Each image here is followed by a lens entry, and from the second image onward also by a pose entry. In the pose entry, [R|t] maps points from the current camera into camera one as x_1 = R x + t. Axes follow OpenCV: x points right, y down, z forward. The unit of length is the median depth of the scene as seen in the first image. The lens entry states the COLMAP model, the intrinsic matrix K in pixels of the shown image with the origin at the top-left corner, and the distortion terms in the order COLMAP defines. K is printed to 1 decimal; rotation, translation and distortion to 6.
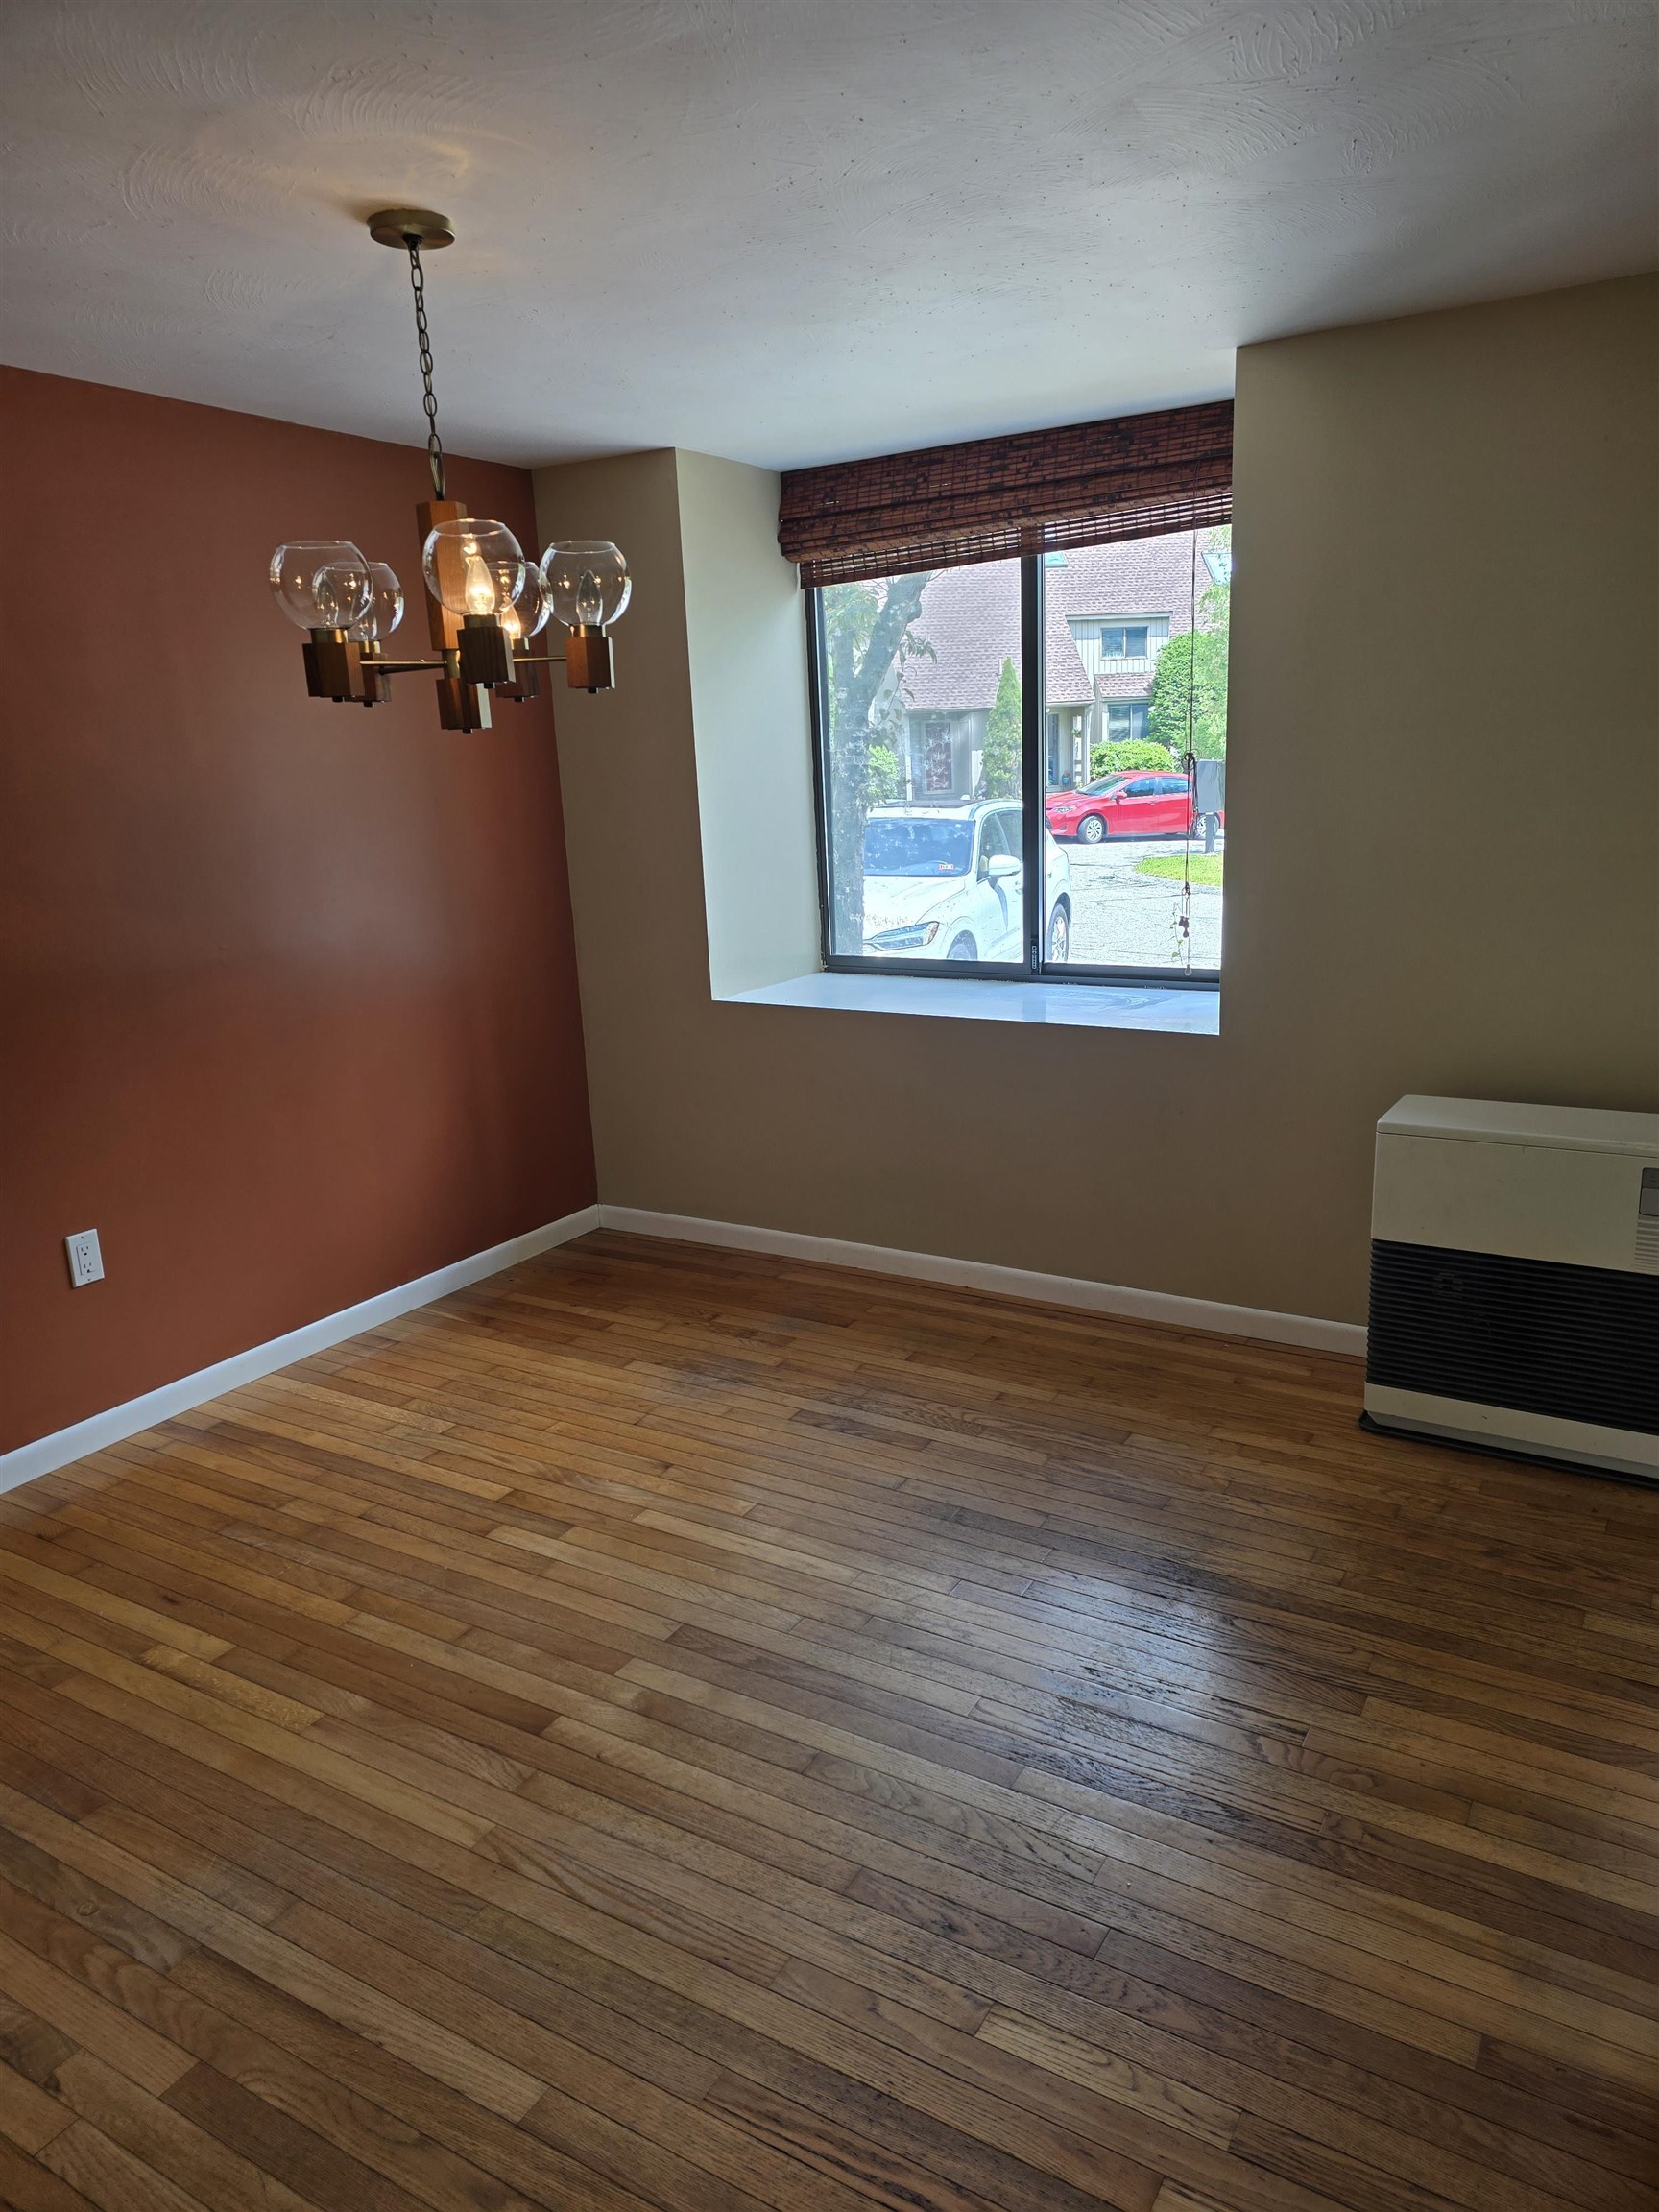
lens RADIAL K [[1472.3, 0, 827.3], [0, 1472.3, 1102.0], [0, 0, 1]] dist [0.072558, -0.075472]
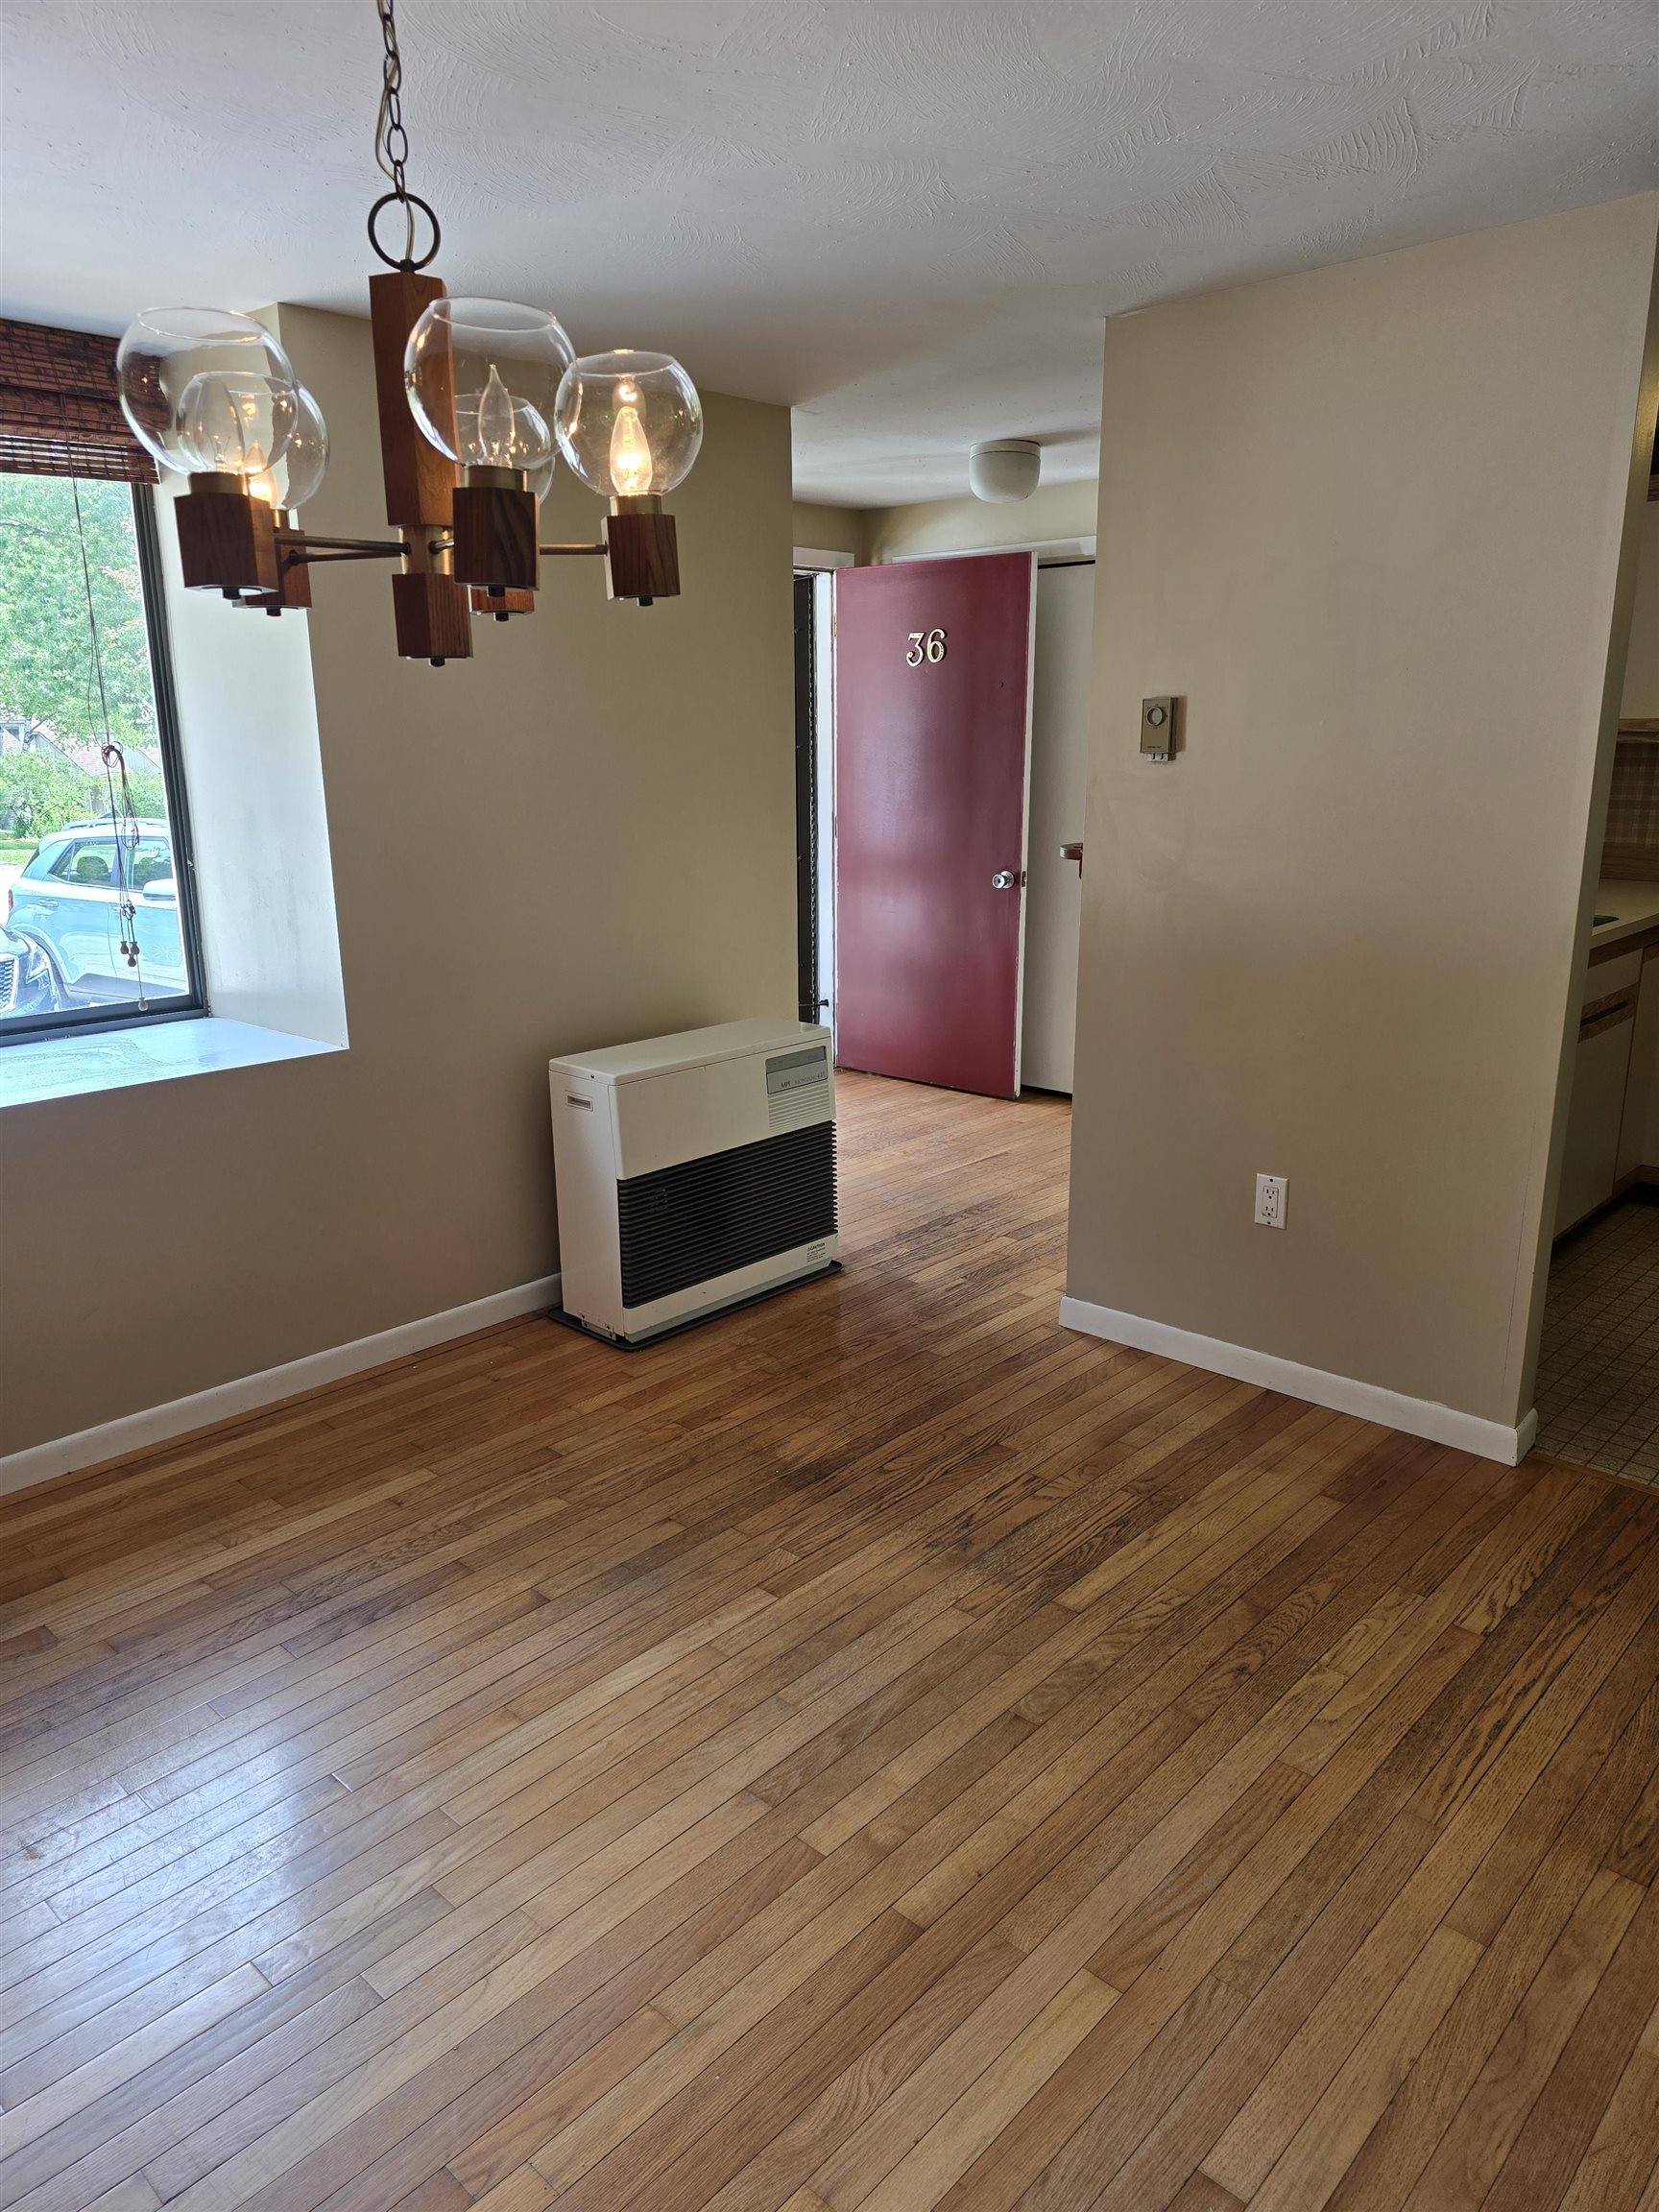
lens RADIAL K [[1472.3, 0, 827.3], [0, 1472.3, 1102.0], [0, 0, 1]] dist [0.072558, -0.075472]
pose [[0.212969, -0.209779, 0.954273, -0.635337], [0.233329, 0.959340, 0.158820, -0.103218], [-0.948790, 0.188836, 0.253257, 0.549908]]
